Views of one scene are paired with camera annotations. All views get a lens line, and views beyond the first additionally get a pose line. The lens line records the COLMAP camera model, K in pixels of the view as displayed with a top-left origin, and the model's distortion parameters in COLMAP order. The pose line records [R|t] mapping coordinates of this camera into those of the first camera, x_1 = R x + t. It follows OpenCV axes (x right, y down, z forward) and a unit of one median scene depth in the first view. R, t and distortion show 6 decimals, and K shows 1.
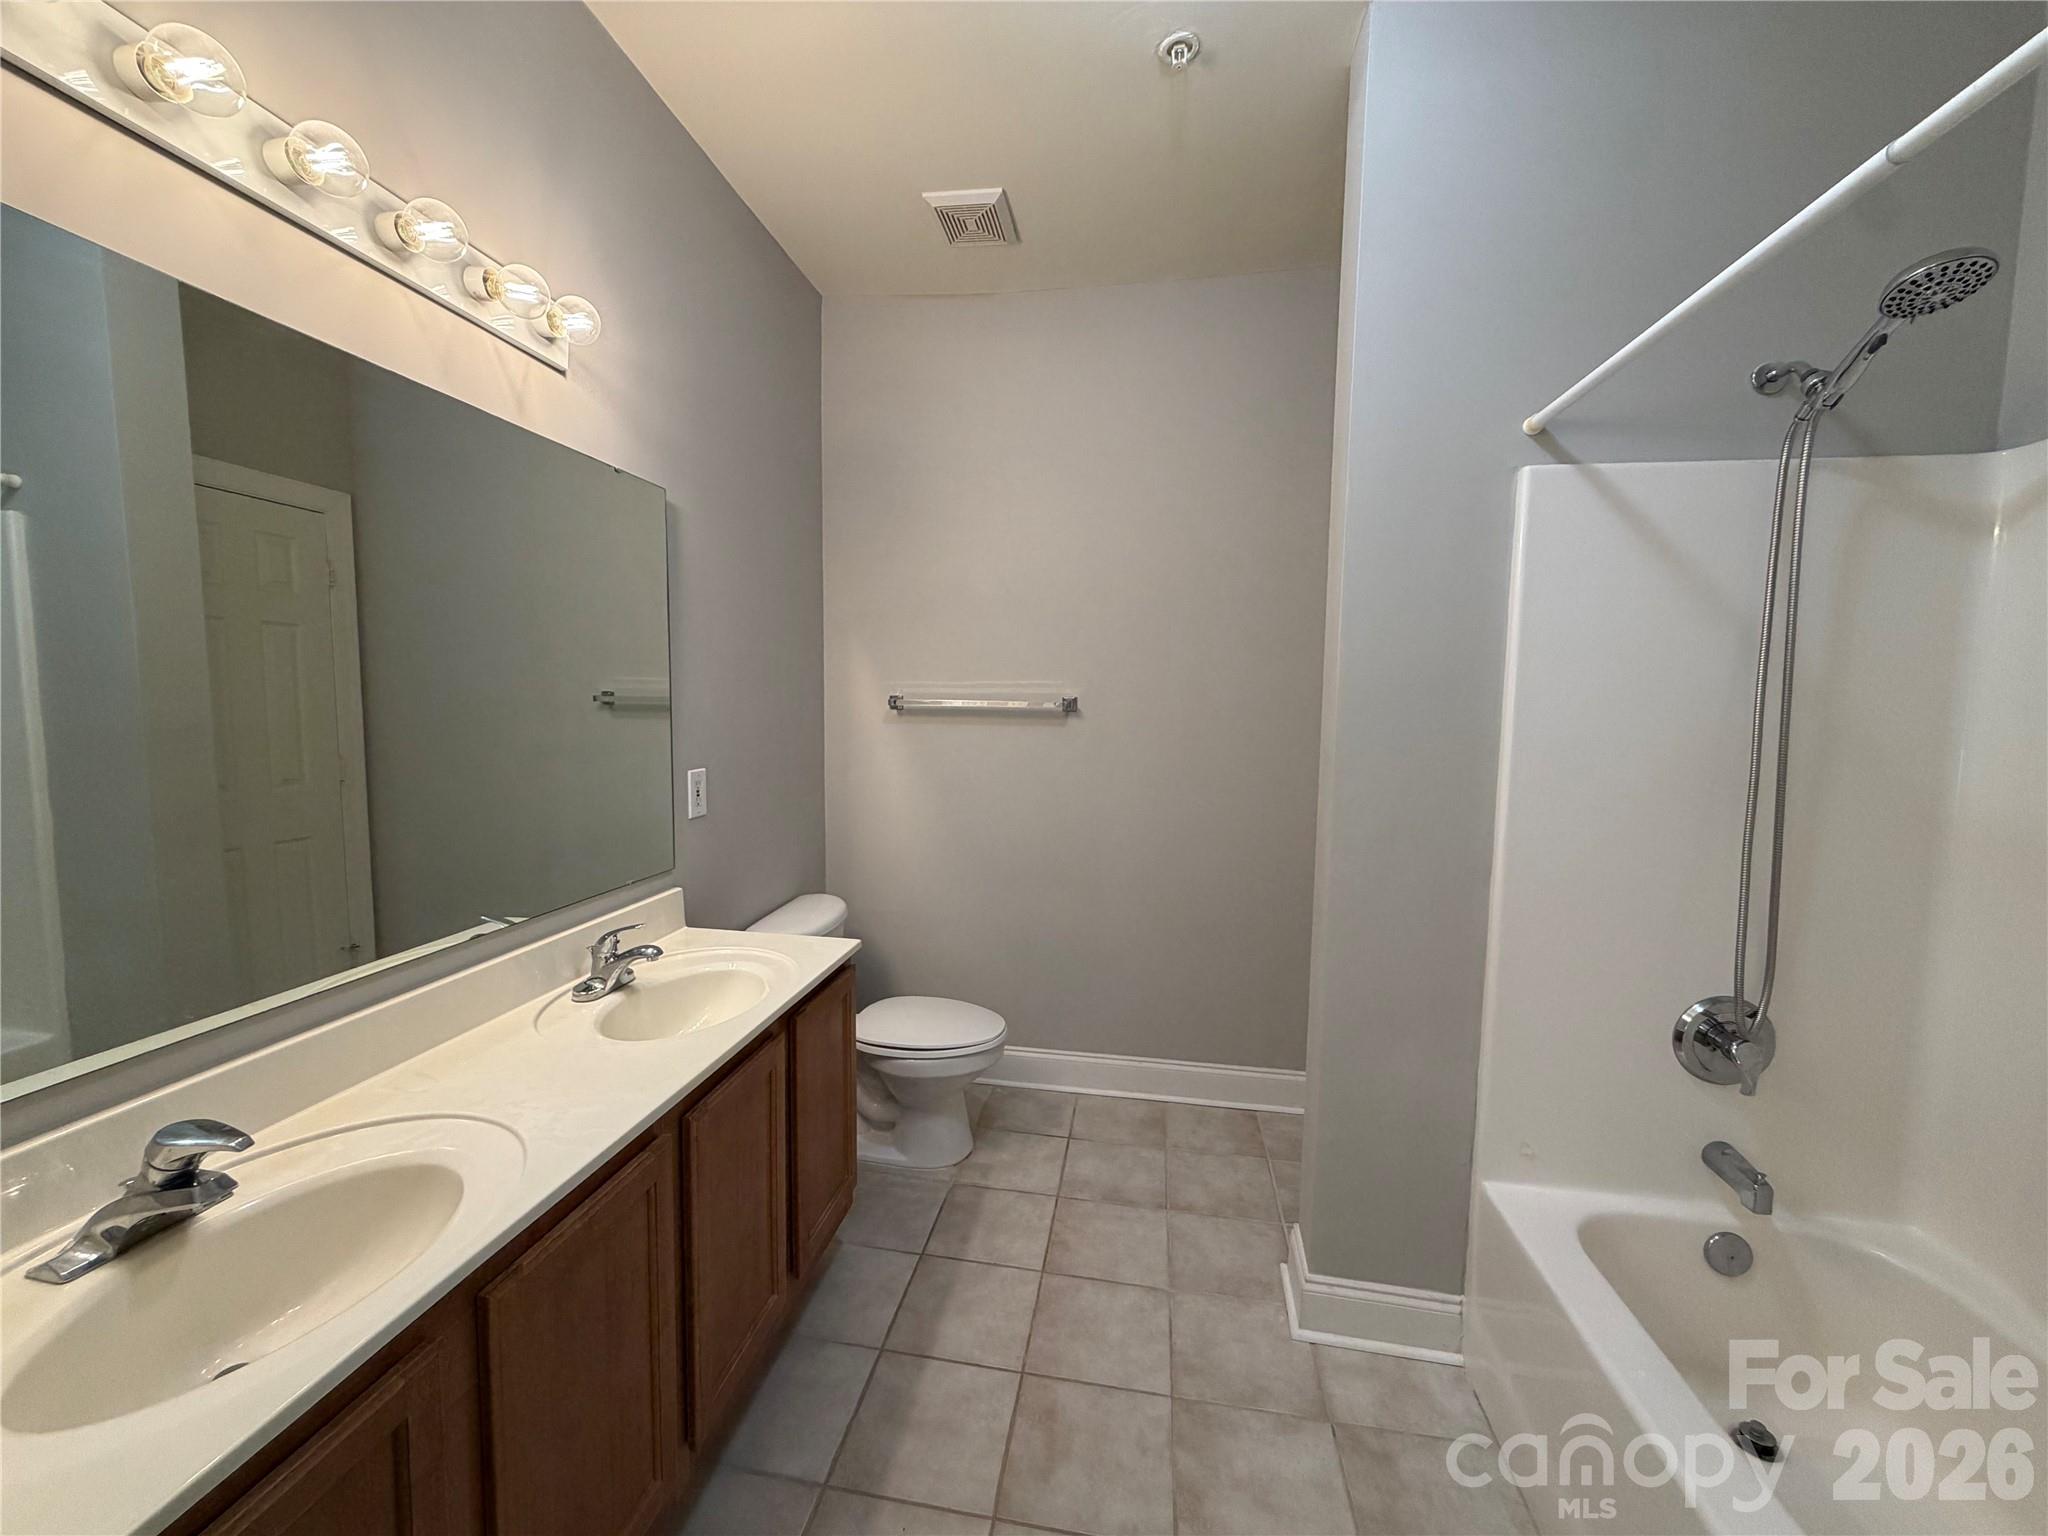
lens RADIAL K [[820.1, 0, 1024.0], [0, 820.1, 768.0], [0, 0, 1]] dist [-0.000578, -0.000066]
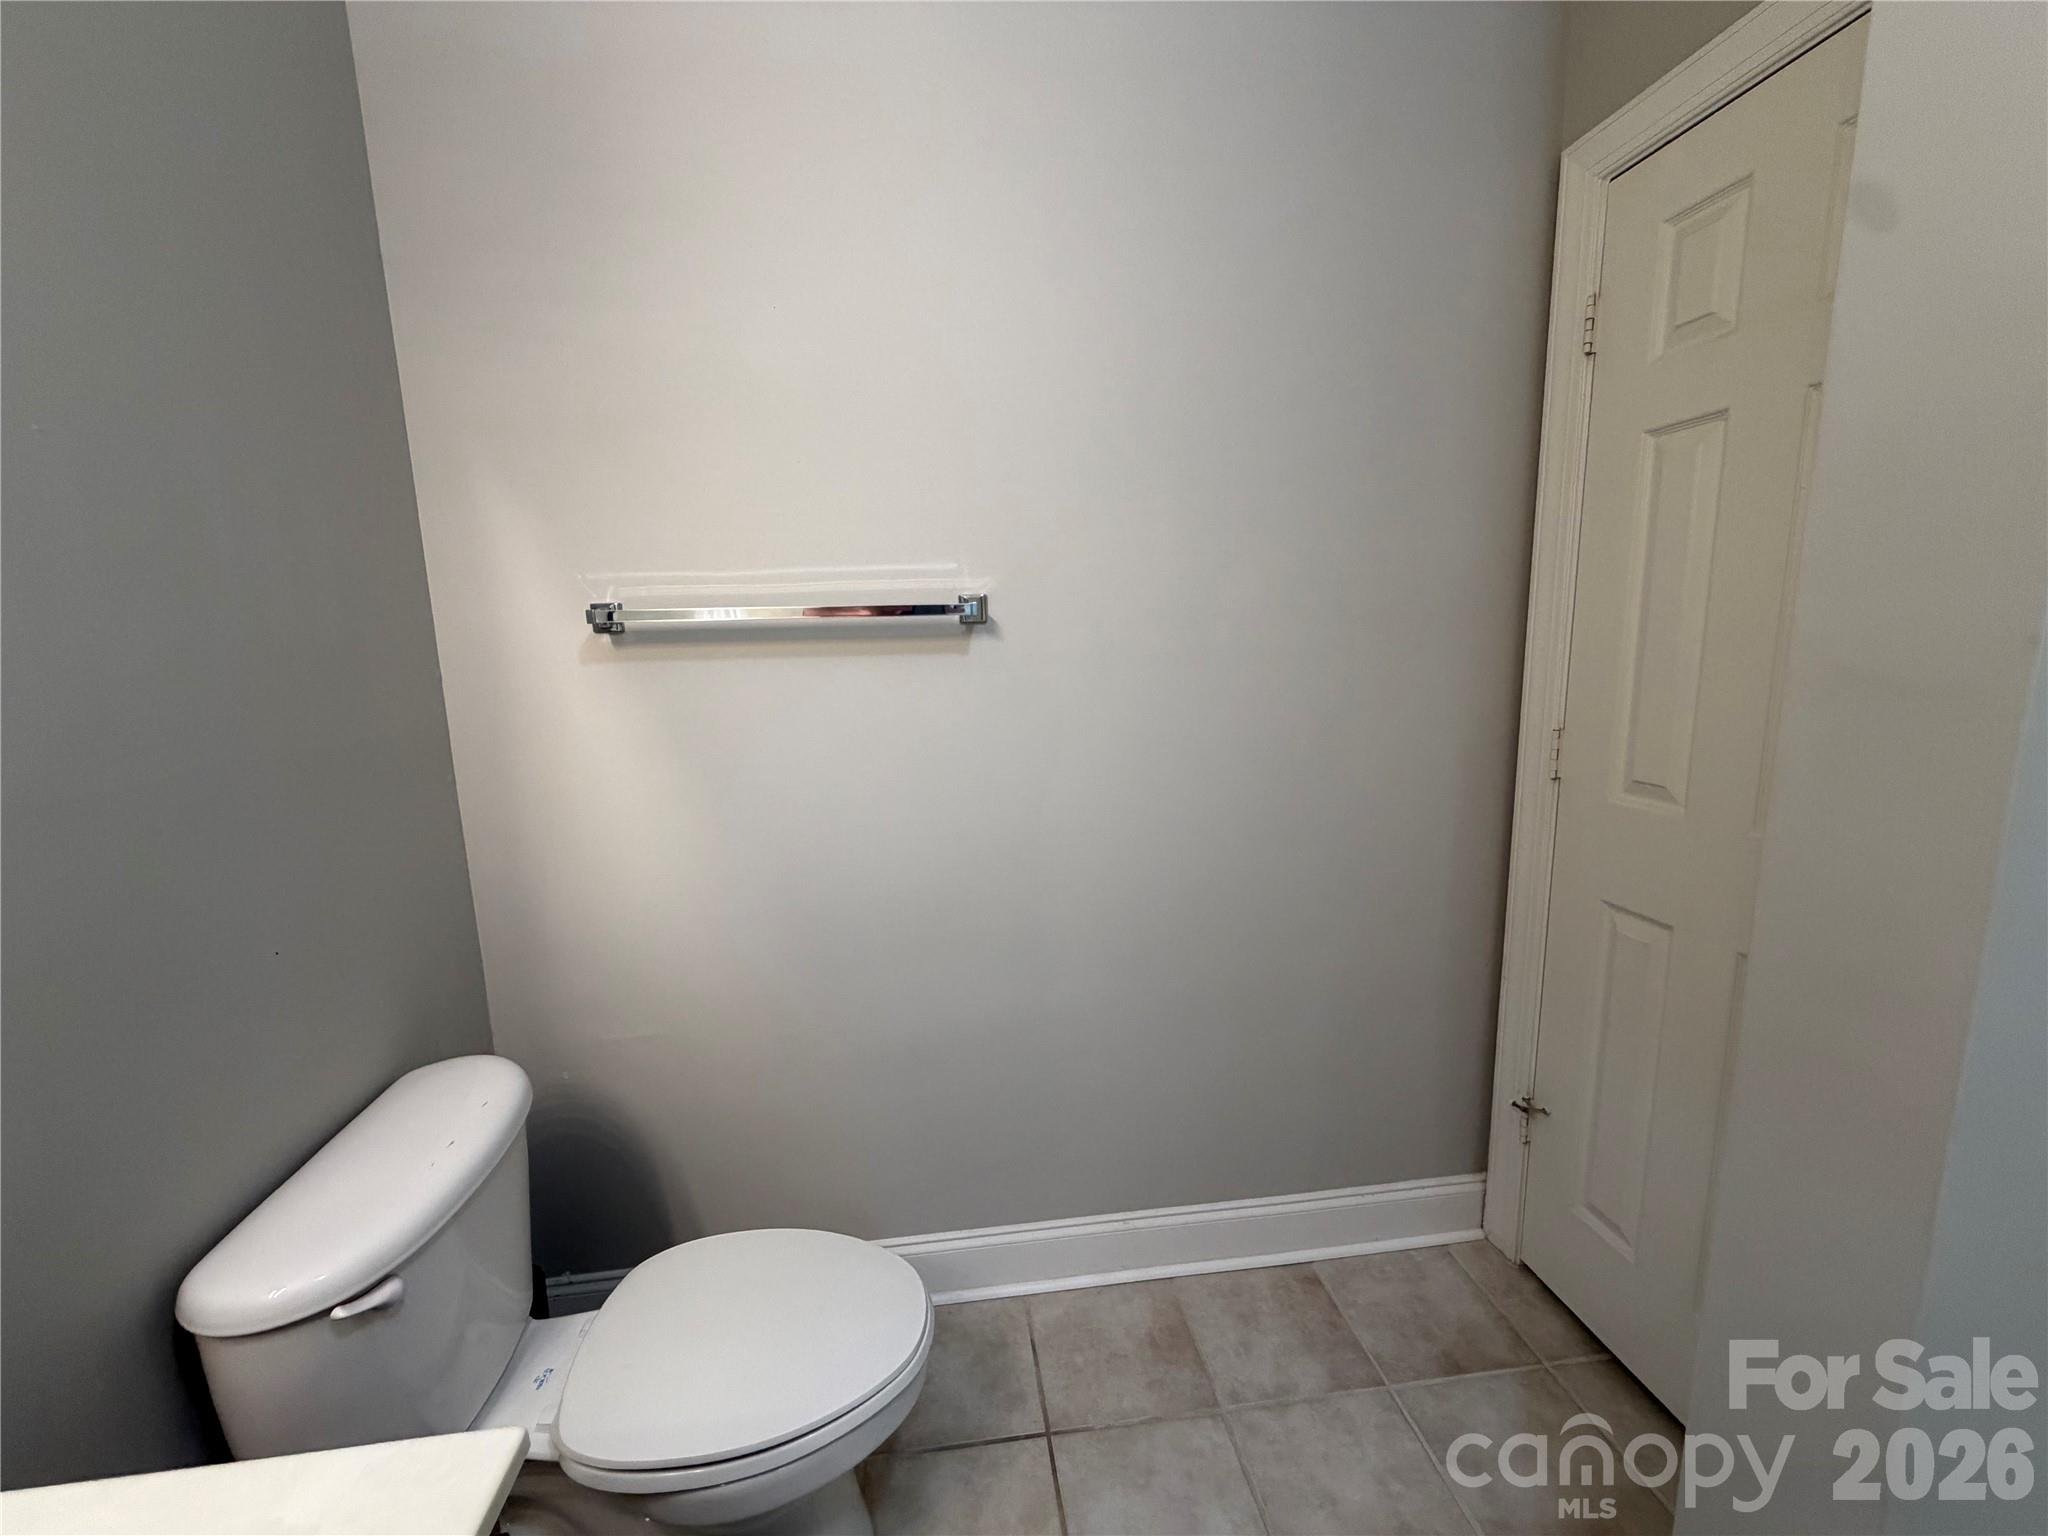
lens RADIAL K [[843.5, 0, 1025.2], [0, 843.5, 750.6], [0, 0, 1]] dist [-0.000310, -0.000028]
pose [[0.951445, -0.078741, 0.297577, -0.081274], [0.052139, 0.993985, 0.096311, -0.040072], [-0.303371, -0.076119, 0.949827, 0.488784]]
